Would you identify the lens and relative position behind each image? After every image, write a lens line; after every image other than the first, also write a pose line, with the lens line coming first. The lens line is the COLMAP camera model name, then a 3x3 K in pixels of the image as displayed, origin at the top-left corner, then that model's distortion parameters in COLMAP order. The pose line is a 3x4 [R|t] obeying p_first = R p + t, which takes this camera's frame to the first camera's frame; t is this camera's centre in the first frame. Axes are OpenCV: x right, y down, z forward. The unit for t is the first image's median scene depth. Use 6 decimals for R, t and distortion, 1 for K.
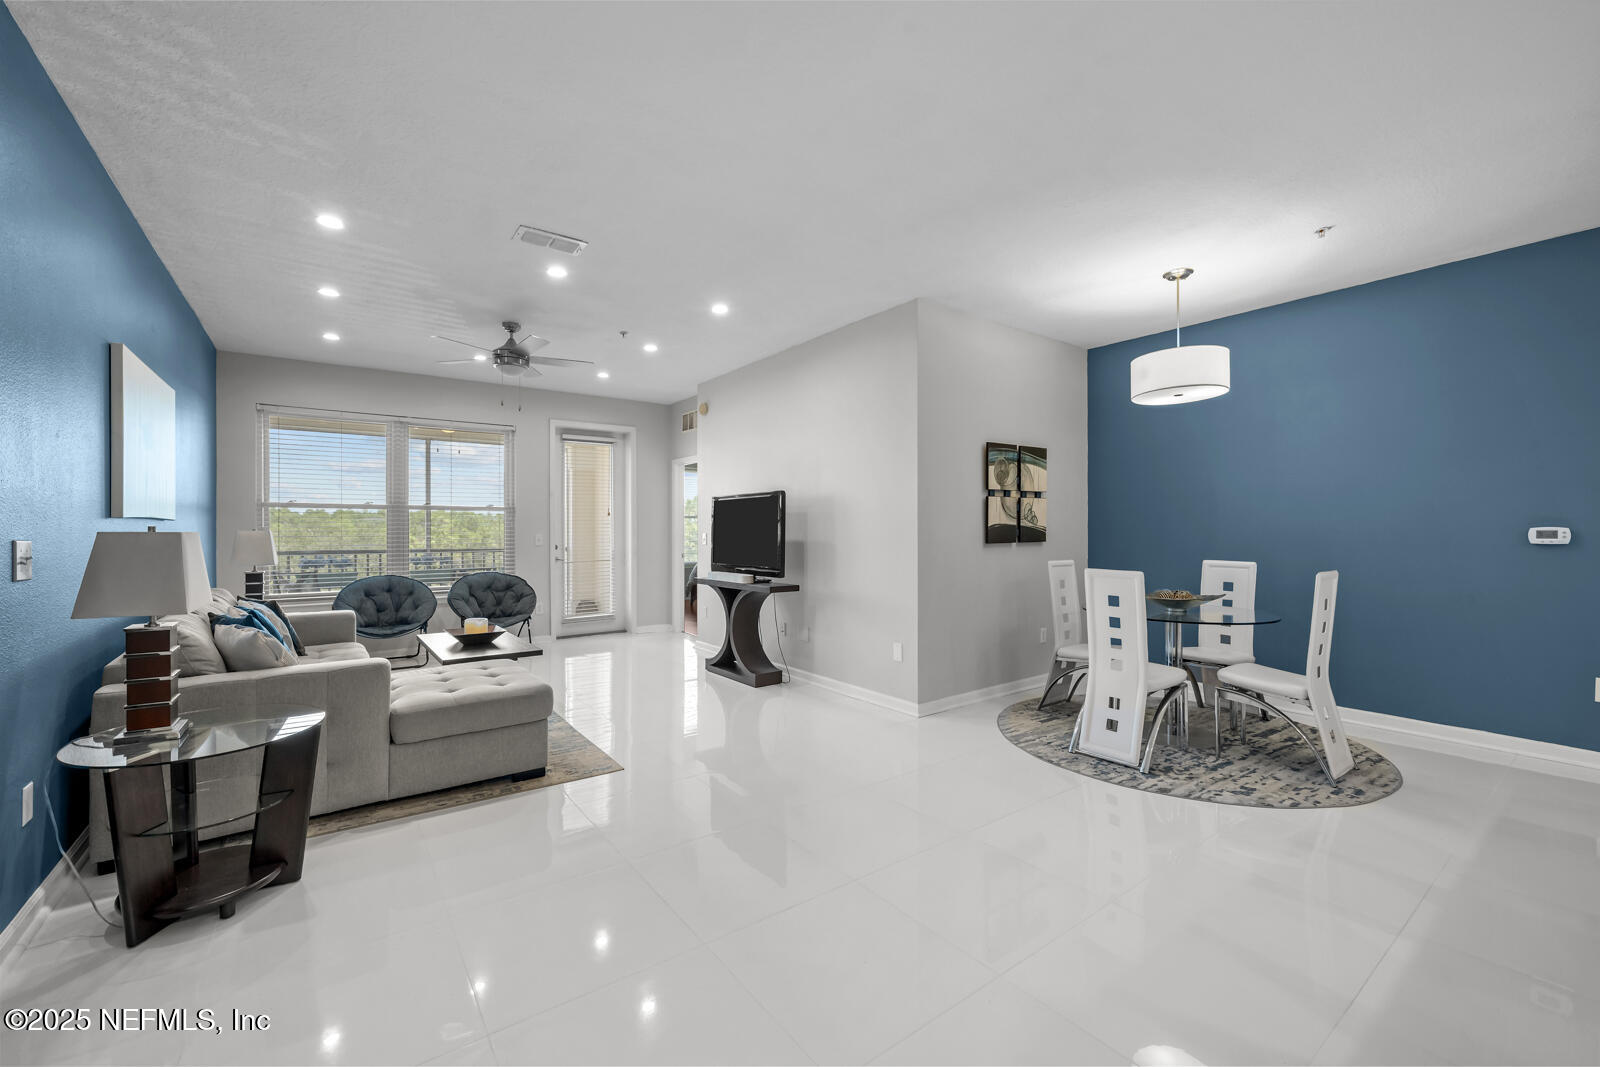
lens RADIAL K [[639.0, 0, 791.6], [0, 639.0, 529.8], [0, 0, 1]] dist [-0.004010, 0.000111]
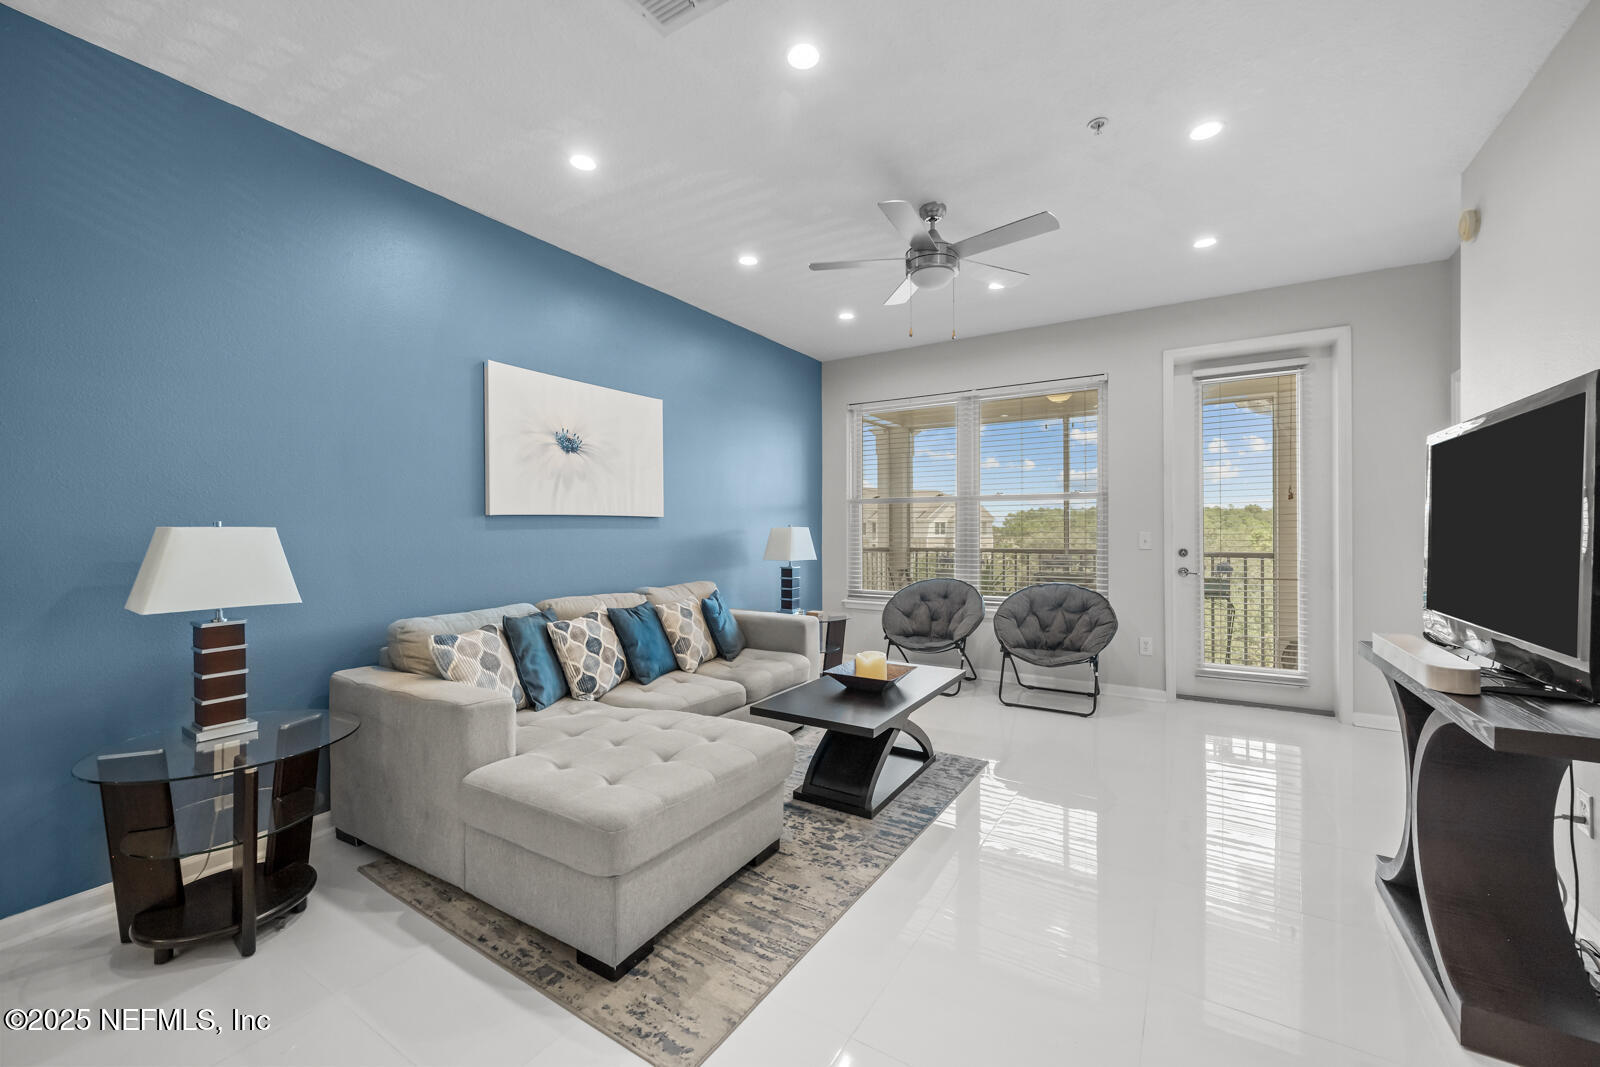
lens RADIAL K [[639.0, 0, 799.3], [0, 639.0, 526.1], [0, 0, 1]] dist [-0.004010, 0.000111]
pose [[0.370470, -0.001080, -0.928844, 0.112340], [0.002402, 0.999997, -0.000205, 0.000901], [0.928841, -0.002155, 0.370472, 0.623388]]
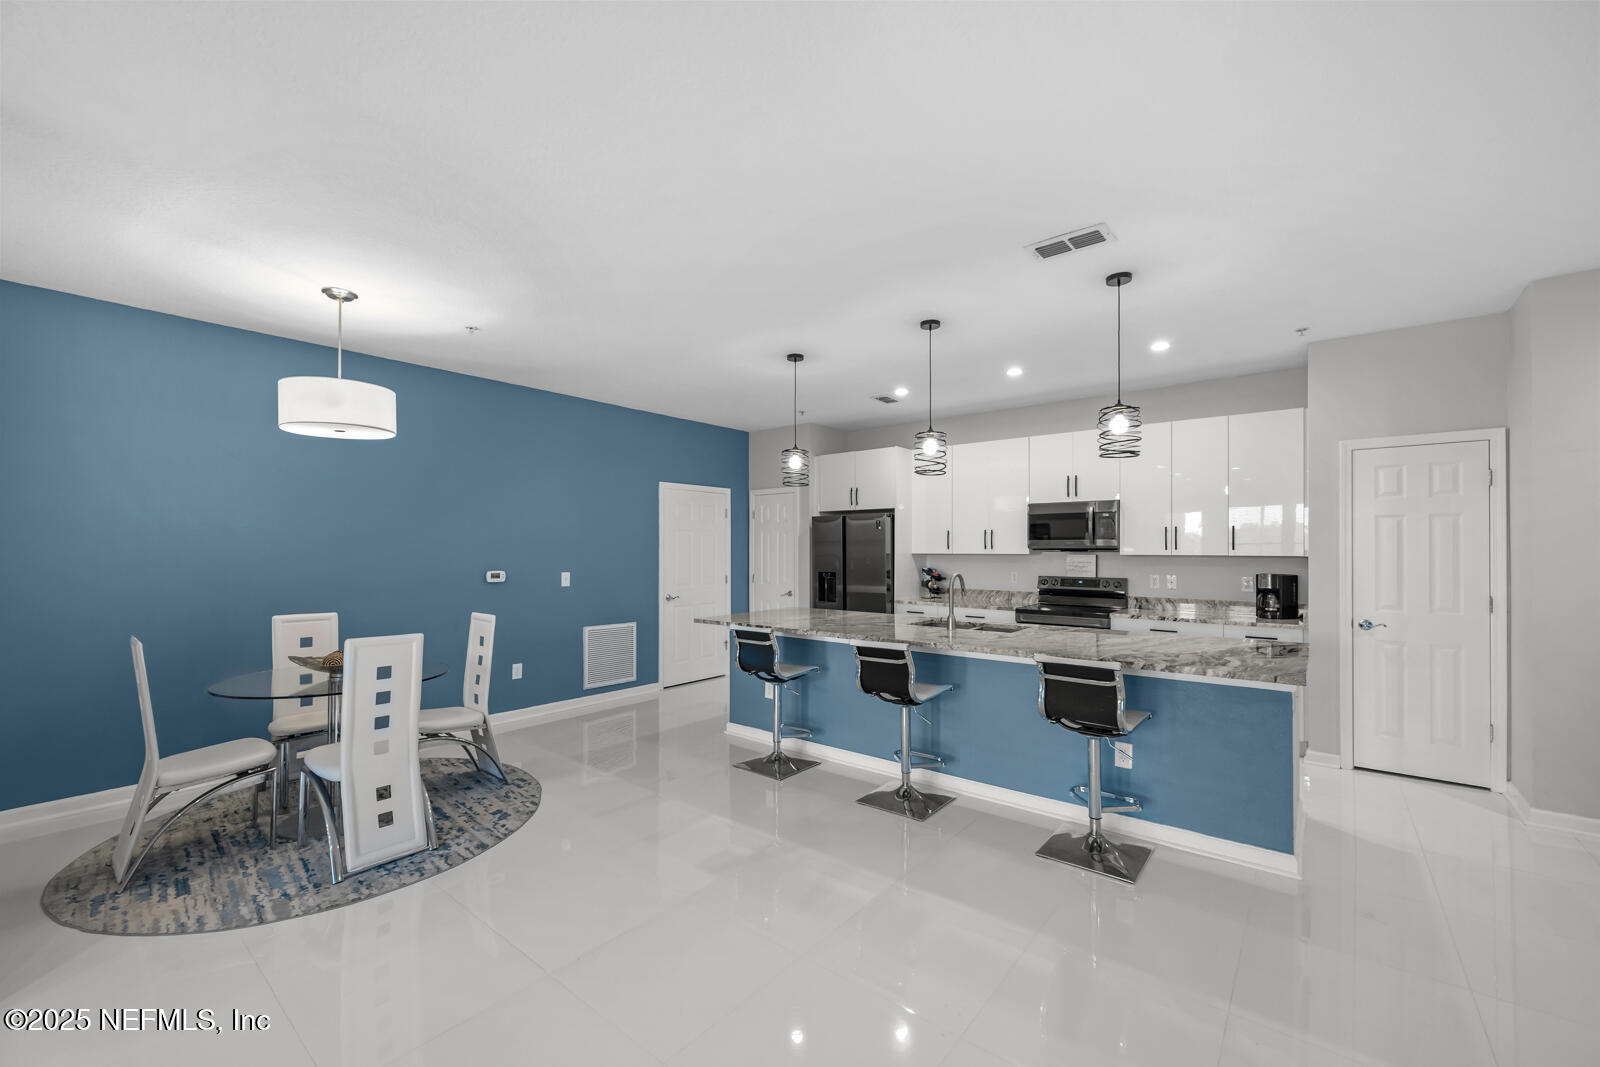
lens RADIAL K [[639.0, 0, 814.7], [0, 639.0, 550.4], [0, 0, 1]] dist [-0.004010, 0.000111]
pose [[-0.268155, 0.002753, 0.963372, -0.331712], [-0.001940, 0.999992, -0.003398, -0.034861], [-0.963374, -0.002780, -0.268148, 0.482257]]
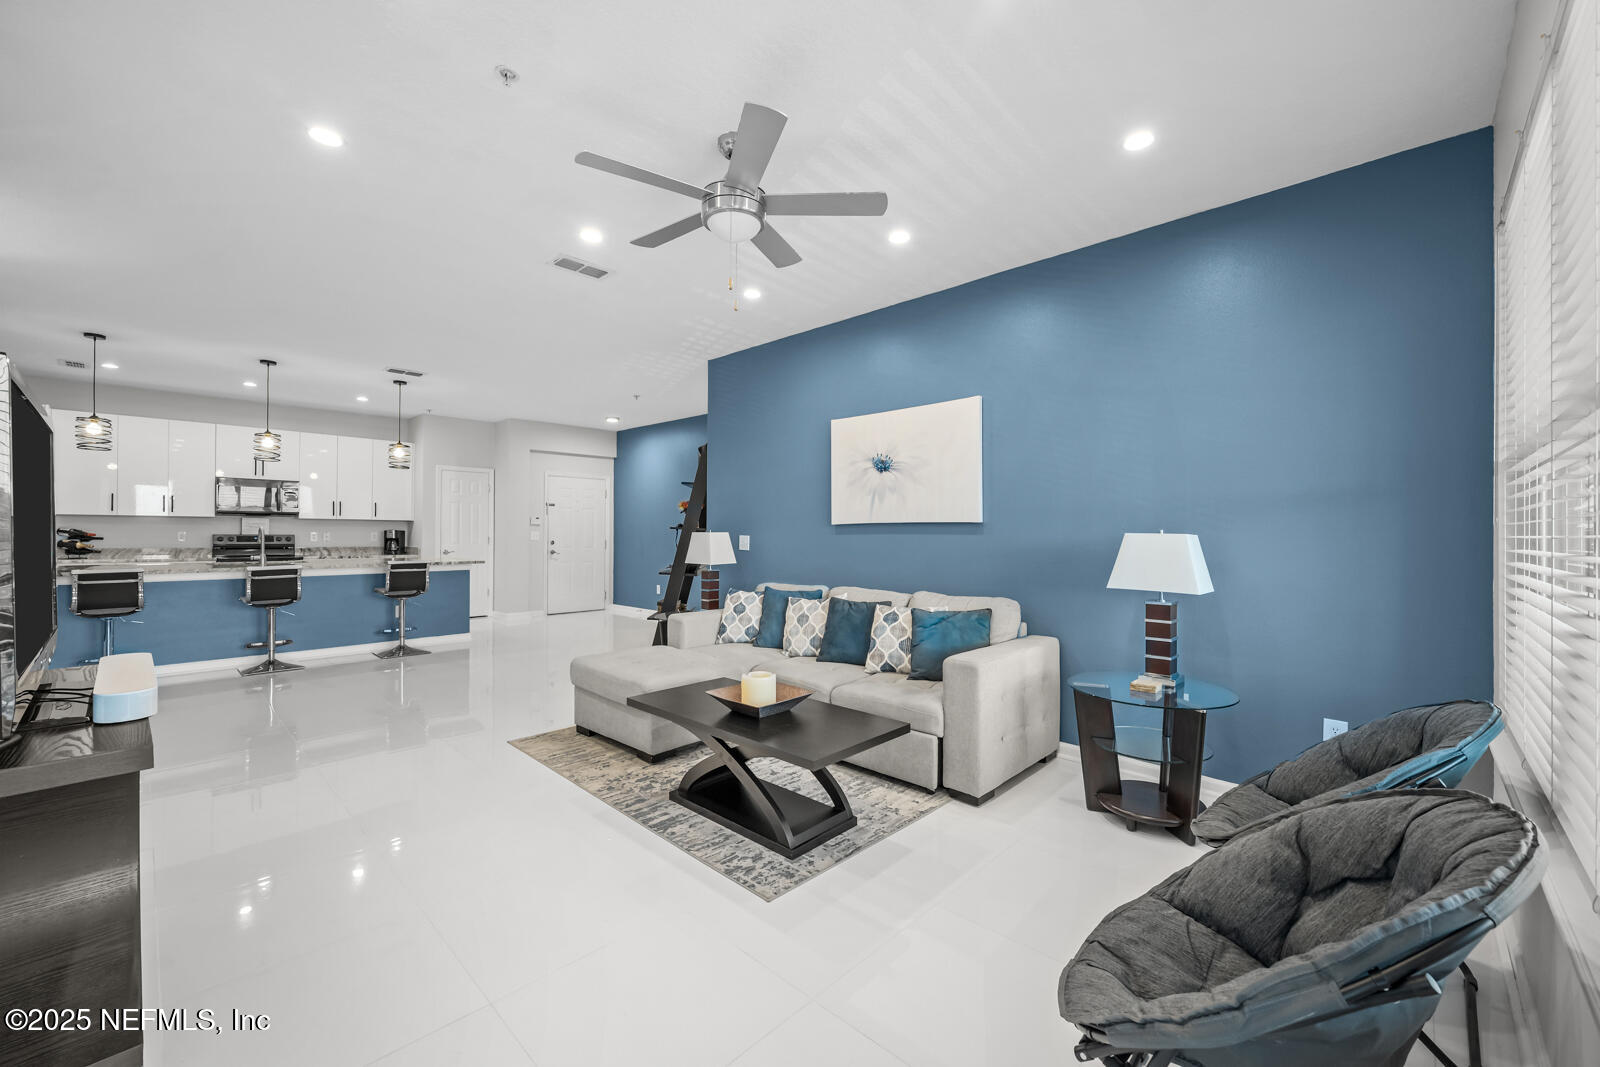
lens RADIAL K [[639.0, 0, 801.9], [0, 639.0, 522.7], [0, 0, 1]] dist [-0.004010, 0.000111]
pose [[-0.985176, -0.005126, -0.171473, -0.398752], [-0.002453, 0.999872, -0.015796, 0.001614], [0.171532, -0.015142, -0.985062, 1.511483]]
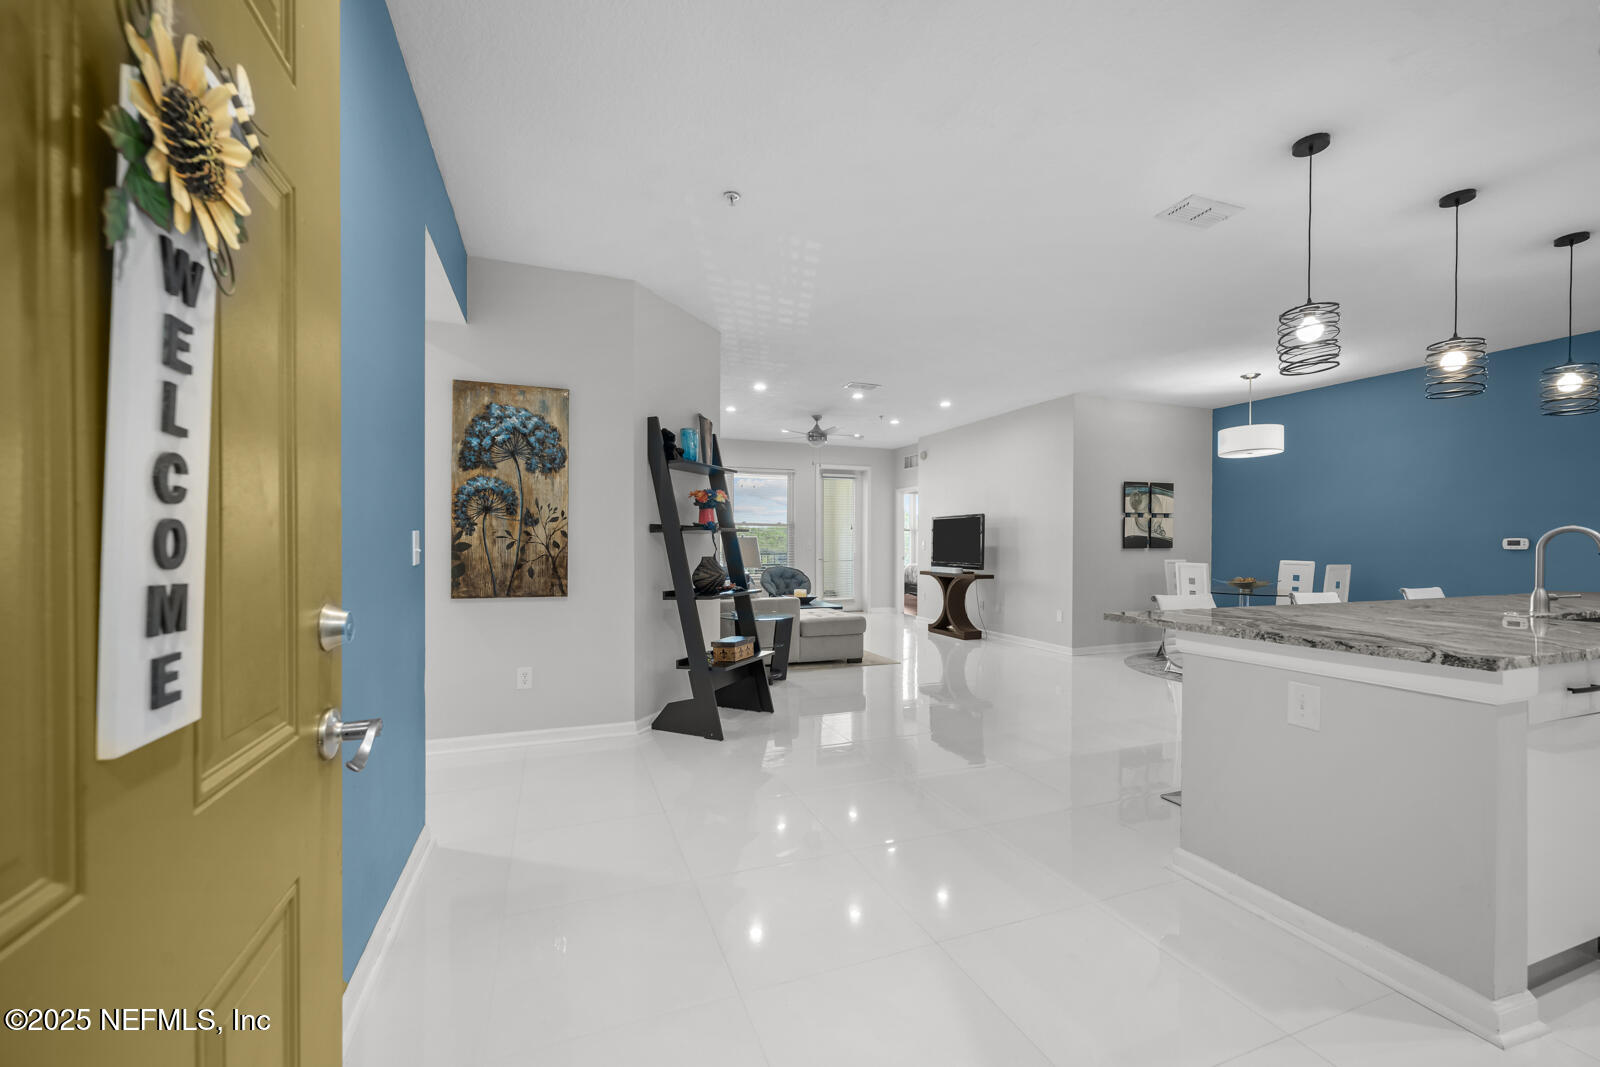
lens RADIAL K [[639.0, 0, 803.8], [0, 639.0, 546.8], [0, 0, 1]] dist [-0.004010, 0.000111]
pose [[0.966956, 0.007477, -0.254834, -0.040974], [-0.005679, 0.999954, 0.007790, 0.010024], [0.254880, -0.006085, 0.966953, -0.633598]]
